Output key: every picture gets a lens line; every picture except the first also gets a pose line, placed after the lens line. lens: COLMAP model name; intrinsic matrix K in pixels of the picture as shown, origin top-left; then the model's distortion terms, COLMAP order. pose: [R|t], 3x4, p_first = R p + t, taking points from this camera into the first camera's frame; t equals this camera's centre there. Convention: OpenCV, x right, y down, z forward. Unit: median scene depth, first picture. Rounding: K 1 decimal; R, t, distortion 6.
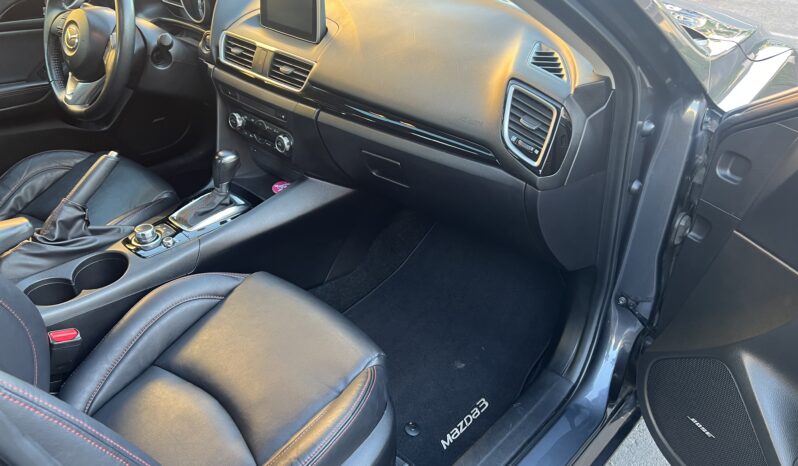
lens RADIAL K [[574.0, 0, 396.1], [0, 574.0, 245.5], [0, 0, 1]] dist [0.007837, -0.010200]
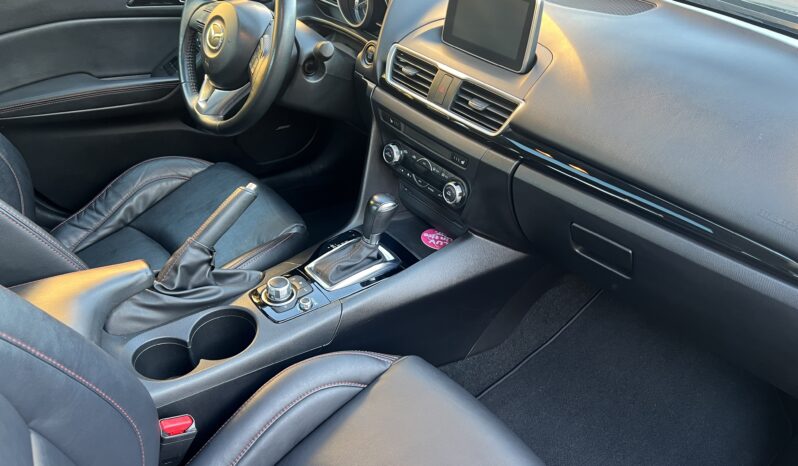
lens RADIAL K [[574.0, 0, 396.1], [0, 574.0, 245.5], [0, 0, 1]] dist [0.007837, -0.010200]
pose [[0.986414, 0.126258, -0.105105, -0.181519], [-0.125337, 0.991995, 0.015348, -0.106881], [0.106201, -0.001966, 0.994343, 0.198771]]
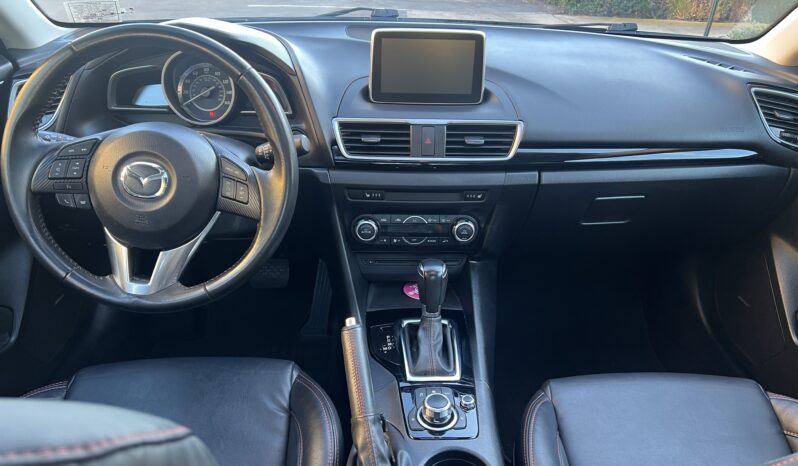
lens RADIAL K [[574.0, 0, 396.1], [0, 574.0, 245.5], [0, 0, 1]] dist [0.007837, -0.010200]
pose [[0.711397, -0.350032, 0.609420, -0.769959], [0.396407, 0.915889, 0.063319, -0.247651], [-0.580324, 0.196534, 0.790315, 0.415541]]
